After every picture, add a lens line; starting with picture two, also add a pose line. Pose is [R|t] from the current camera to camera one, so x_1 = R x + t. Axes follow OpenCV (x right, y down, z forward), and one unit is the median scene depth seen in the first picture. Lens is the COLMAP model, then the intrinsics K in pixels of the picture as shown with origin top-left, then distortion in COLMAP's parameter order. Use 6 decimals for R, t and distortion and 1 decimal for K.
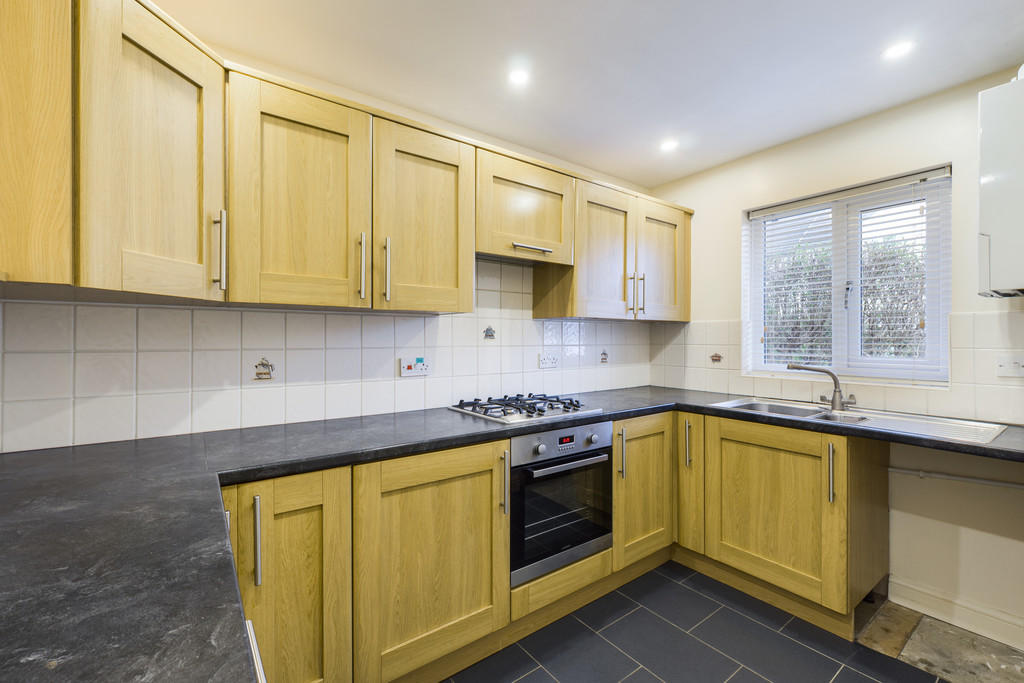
lens RADIAL K [[432.7, 0, 506.7], [0, 432.7, 339.2], [0, 0, 1]] dist [-0.001193, -0.000092]
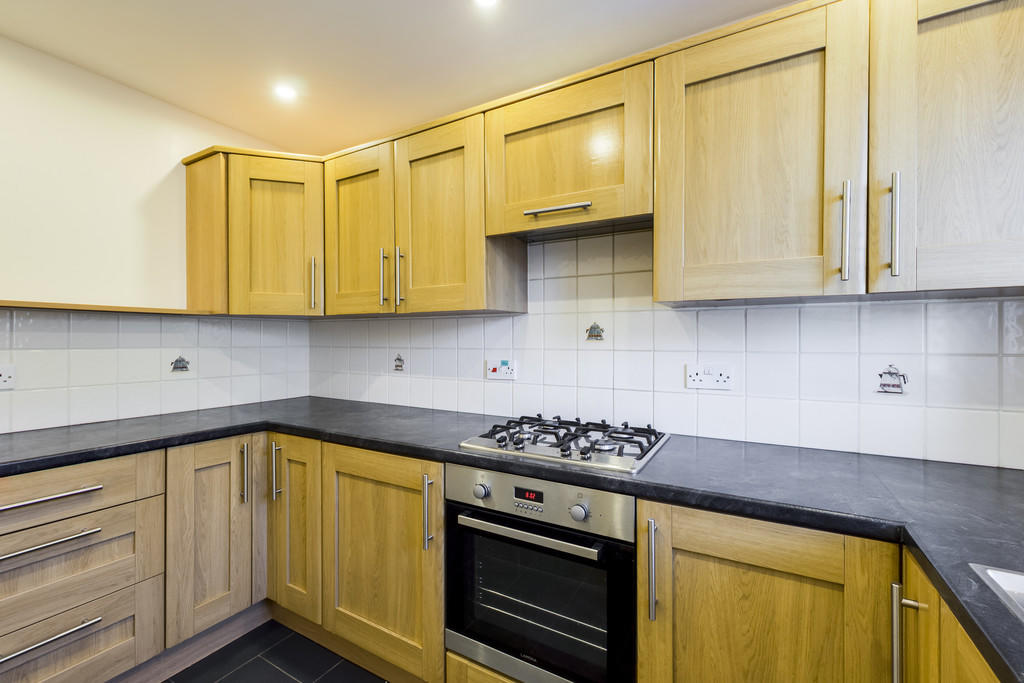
lens RADIAL K [[432.7, 0, 506.7], [0, 432.7, 339.2], [0, 0, 1]] dist [-0.001193, -0.000092]
pose [[0.400247, 0.000629, -0.916407, 0.713191], [-0.000383, 1.000000, 0.000520, -0.003226], [0.916407, 0.000143, 0.400247, 0.697528]]
